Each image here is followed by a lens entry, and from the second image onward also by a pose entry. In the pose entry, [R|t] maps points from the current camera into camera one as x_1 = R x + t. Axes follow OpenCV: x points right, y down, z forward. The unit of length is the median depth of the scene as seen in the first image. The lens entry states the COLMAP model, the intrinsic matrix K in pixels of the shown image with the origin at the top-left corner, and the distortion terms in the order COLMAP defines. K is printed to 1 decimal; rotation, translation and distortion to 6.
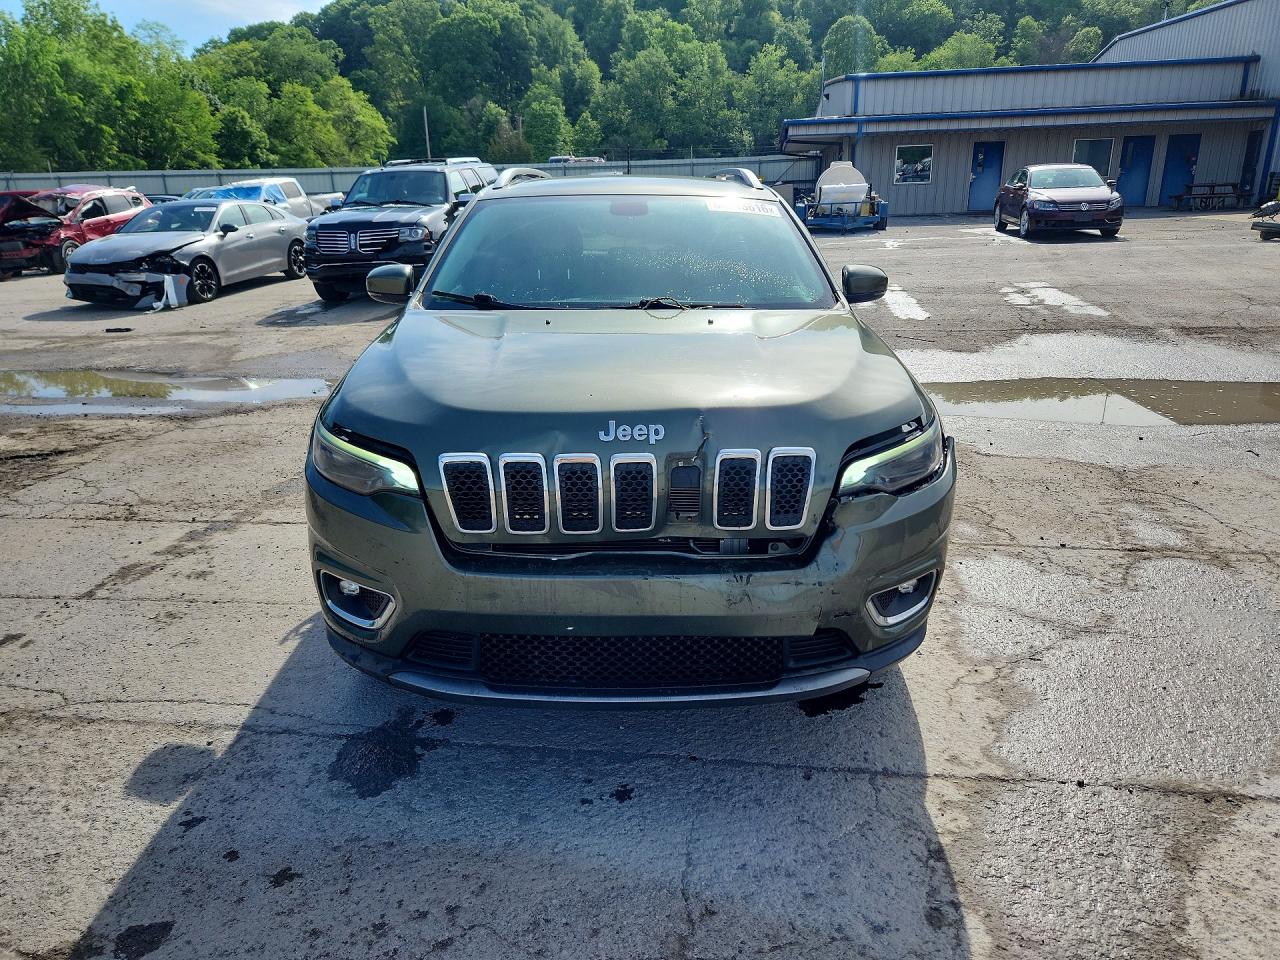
lens RADIAL K [[900.5, 0, 640.0], [0, 900.5, 480.0], [0, 0, 1]] dist [0.055413, -0.046033]
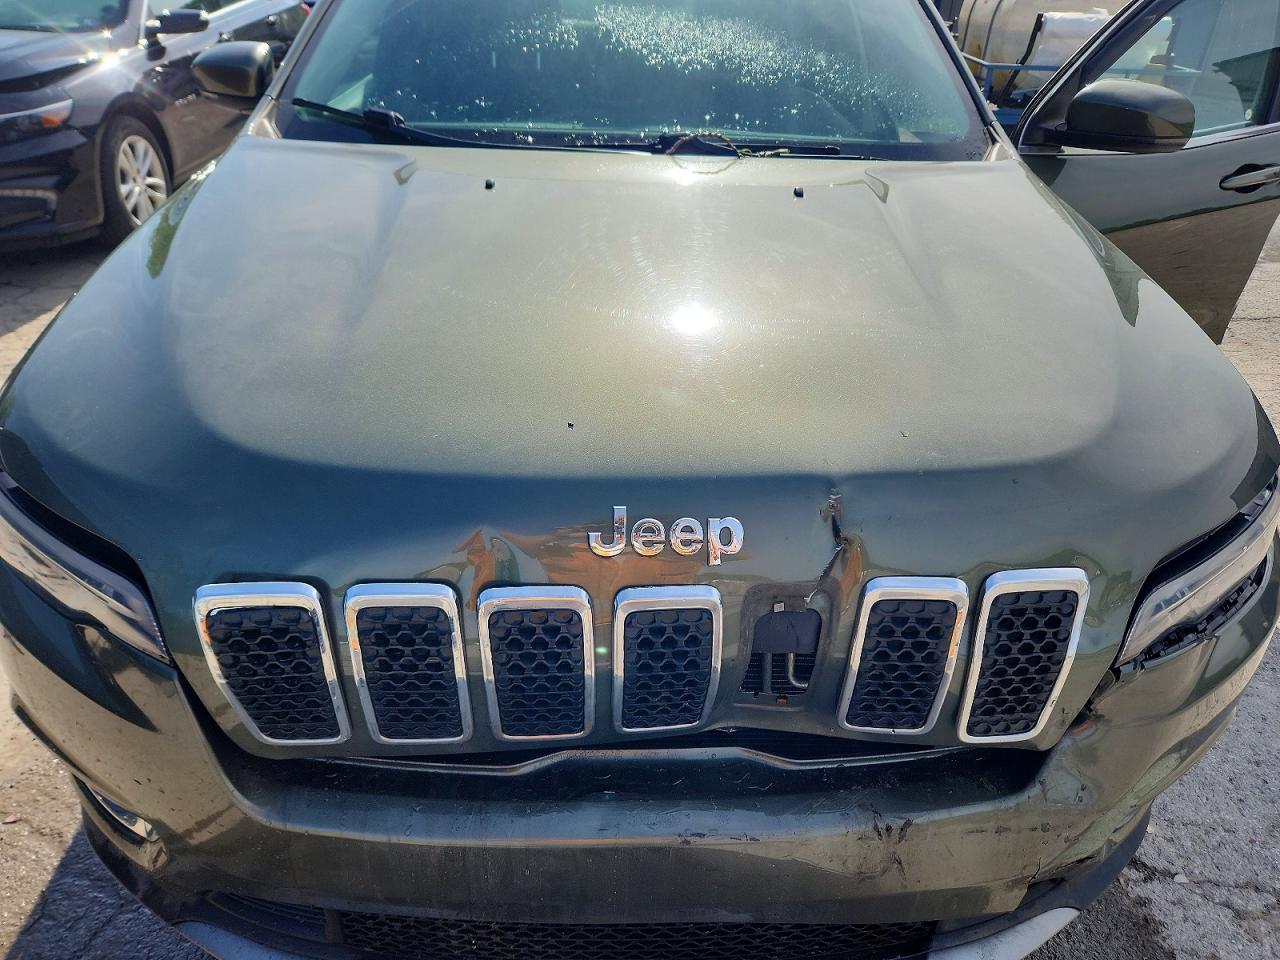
lens RADIAL K [[910.1, 0, 640.0], [0, 910.1, 480.0], [0, 0, 1]] dist [0.079388, -0.076978]
pose [[0.999283, 0.024255, 0.029084, -0.026860], [-0.030017, 0.975537, 0.217777, -0.131872], [-0.023090, -0.218493, 0.975565, 0.459294]]
